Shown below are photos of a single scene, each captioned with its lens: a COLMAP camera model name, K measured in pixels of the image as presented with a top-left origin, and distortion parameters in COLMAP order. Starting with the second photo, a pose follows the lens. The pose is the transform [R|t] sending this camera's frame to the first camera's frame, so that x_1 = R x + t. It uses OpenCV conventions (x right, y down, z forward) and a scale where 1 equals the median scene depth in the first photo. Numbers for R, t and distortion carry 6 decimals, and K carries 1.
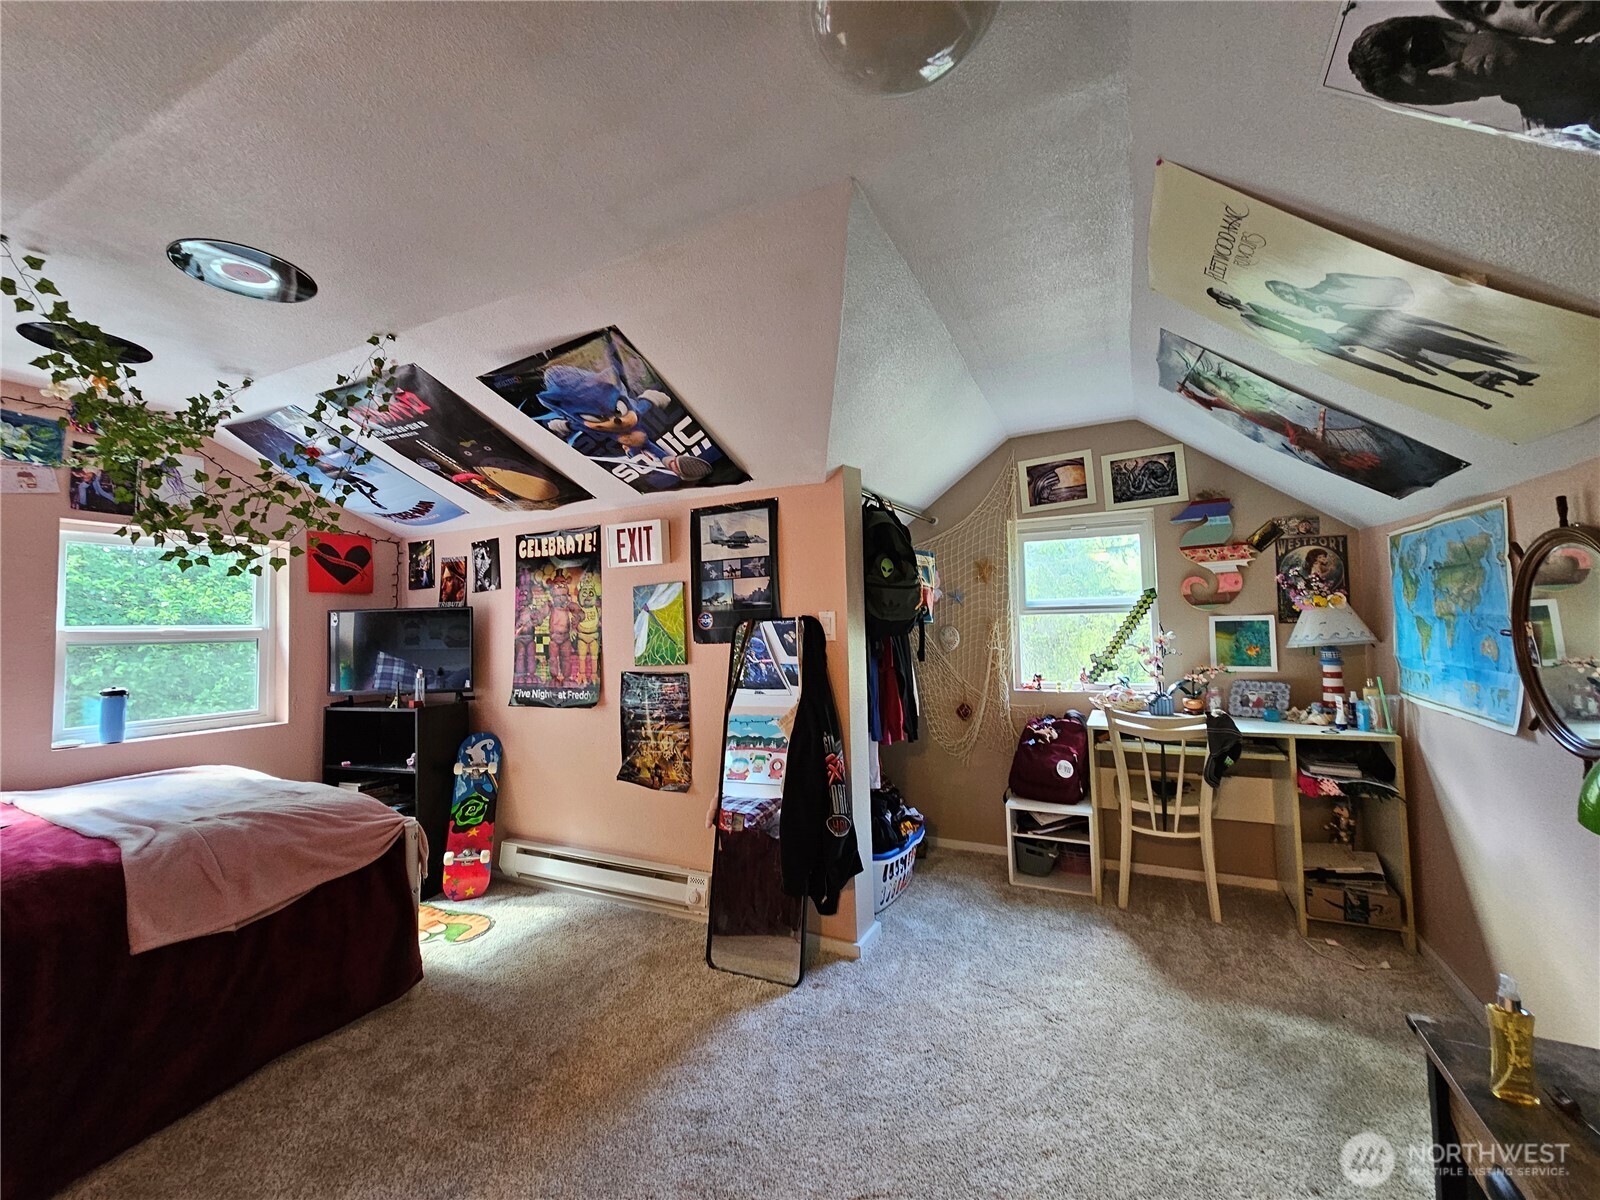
lens RADIAL K [[656.5, 0, 801.6], [0, 656.5, 591.4], [0, 0, 1]] dist [-0.004440, -0.000612]
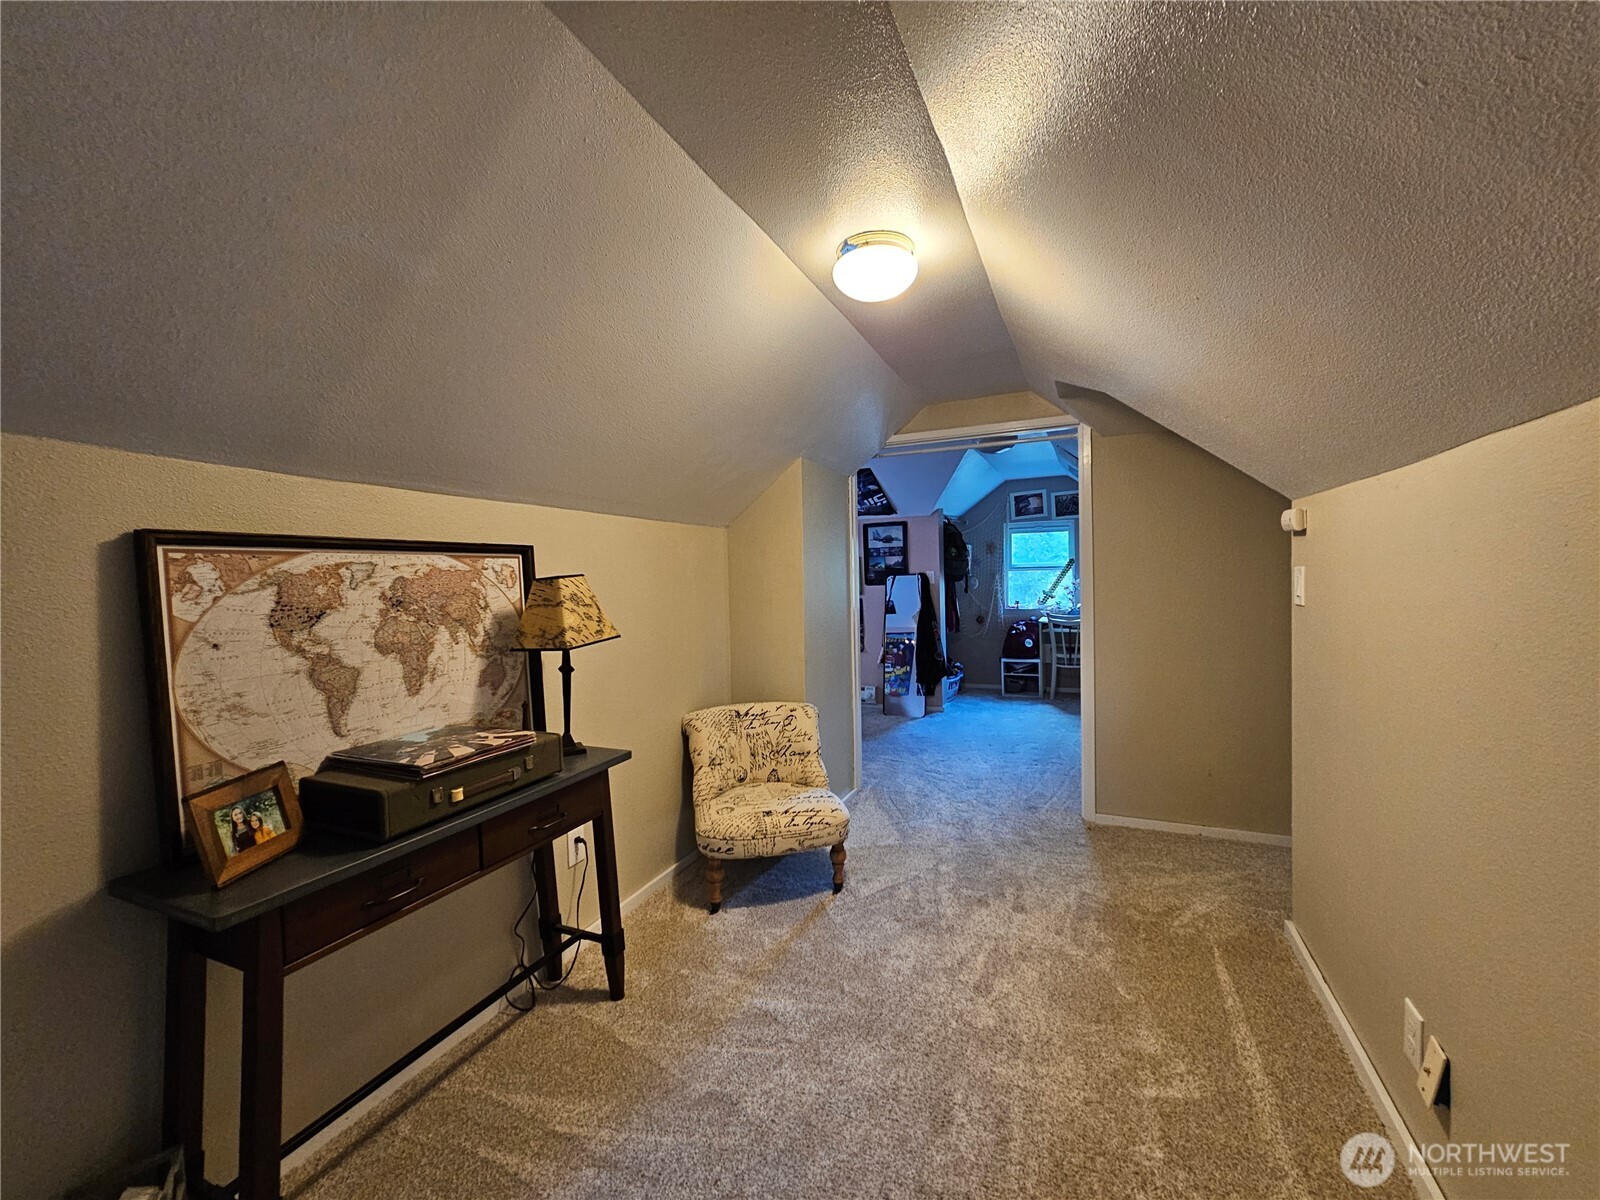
lens RADIAL K [[656.5, 0, 815.0], [0, 656.5, 592.5], [0, 0, 1]] dist [-0.004440, -0.000612]
pose [[0.998507, -0.003574, 0.054504, -0.439309], [-0.001002, 0.996491, 0.083699, -0.078791], [-0.054612, -0.083628, 0.994999, -1.153948]]
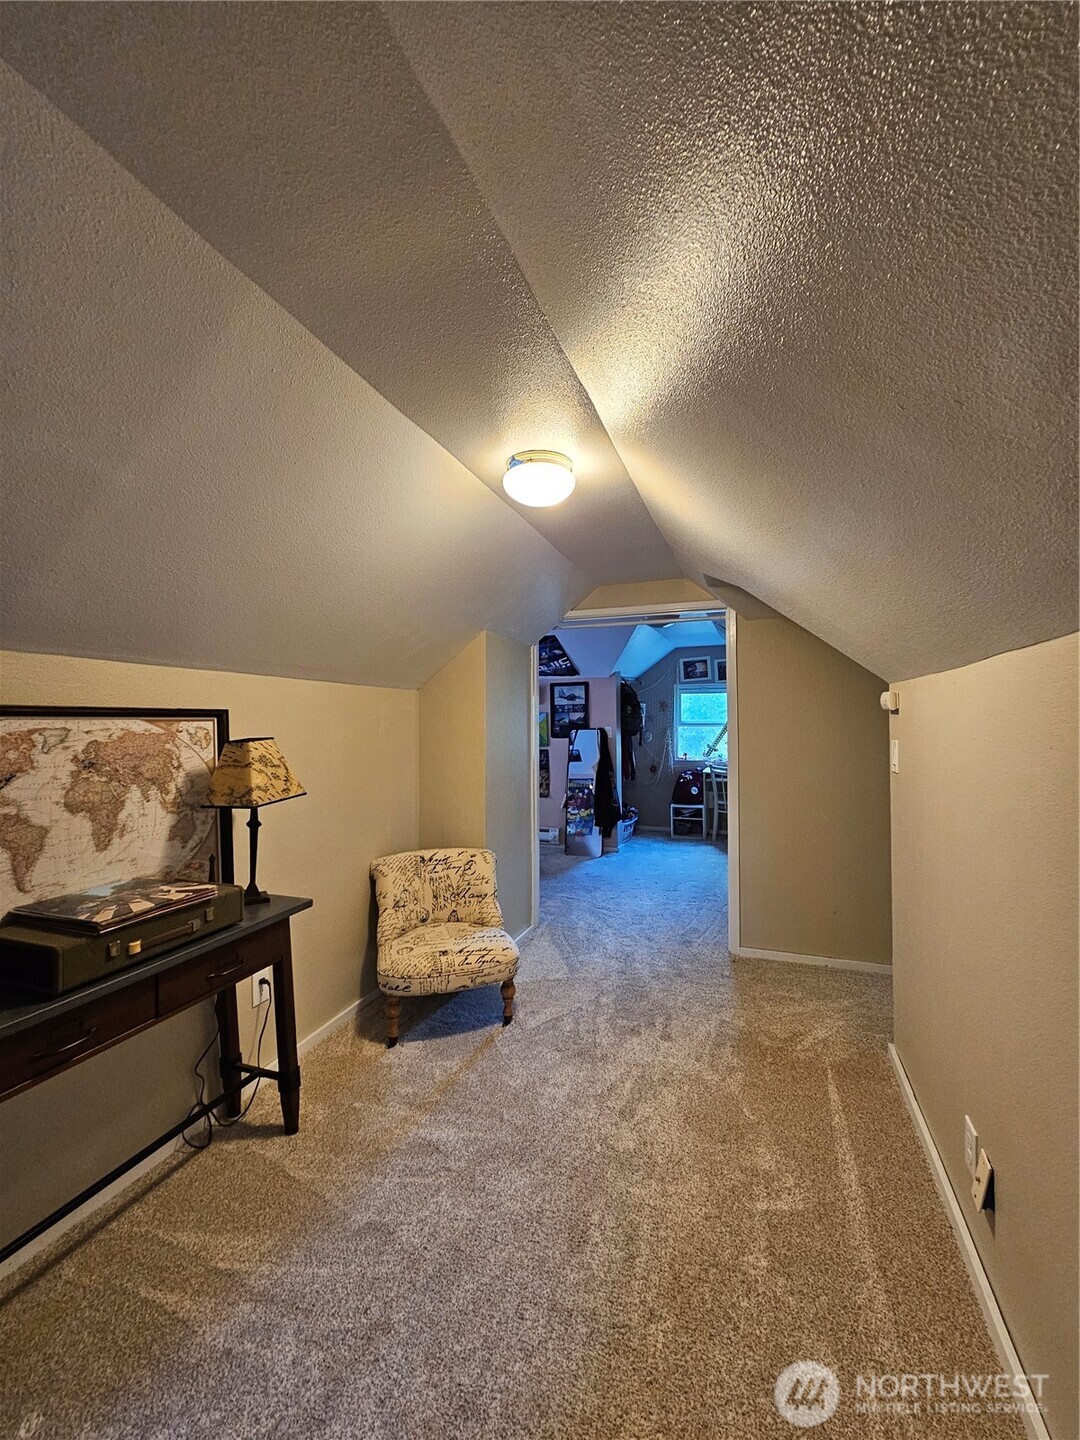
lens RADIAL K [[590.9, 0, 560.9], [0, 590.9, 710.7], [0, 0, 1]] dist [-0.004440, -0.000612]
pose [[0.991333, 0.017768, 0.130162, -0.406458], [-0.022677, 0.999083, 0.036330, -0.101514], [-0.129397, -0.038967, 0.990827, -1.170876]]
